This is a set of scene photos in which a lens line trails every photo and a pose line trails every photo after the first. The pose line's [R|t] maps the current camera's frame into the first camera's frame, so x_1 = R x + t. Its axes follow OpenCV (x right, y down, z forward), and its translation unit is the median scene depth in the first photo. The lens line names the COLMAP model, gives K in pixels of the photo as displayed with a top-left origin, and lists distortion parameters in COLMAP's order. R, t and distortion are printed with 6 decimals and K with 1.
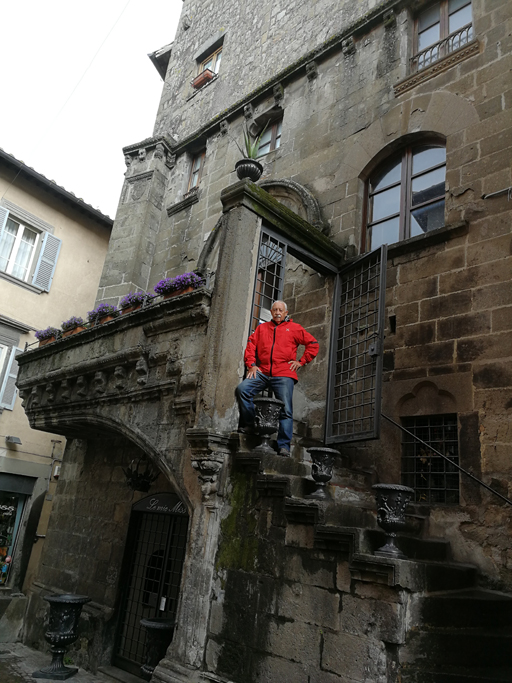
lens RADIAL K [[508.7, 0, 256.9], [0, 508.7, 353.1], [0, 0, 1]] dist [-0.005621, -0.004763]
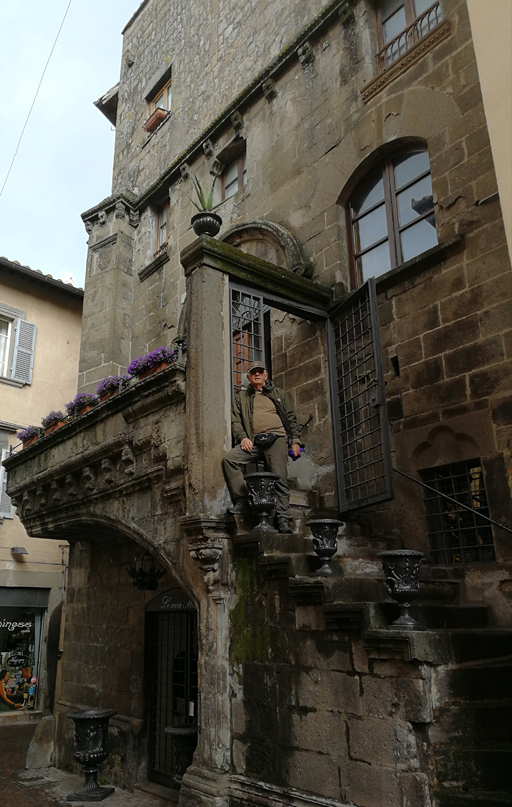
lens RADIAL K [[647.6, 0, 256.0], [0, 647.6, 403.5], [0, 0, 1]] dist [-0.007654, -0.000118]
pose [[0.981036, -0.154408, -0.117157, 0.149231], [0.155237, 0.987875, -0.002070, -0.027799], [0.116057, -0.016156, 0.993111, -0.130520]]
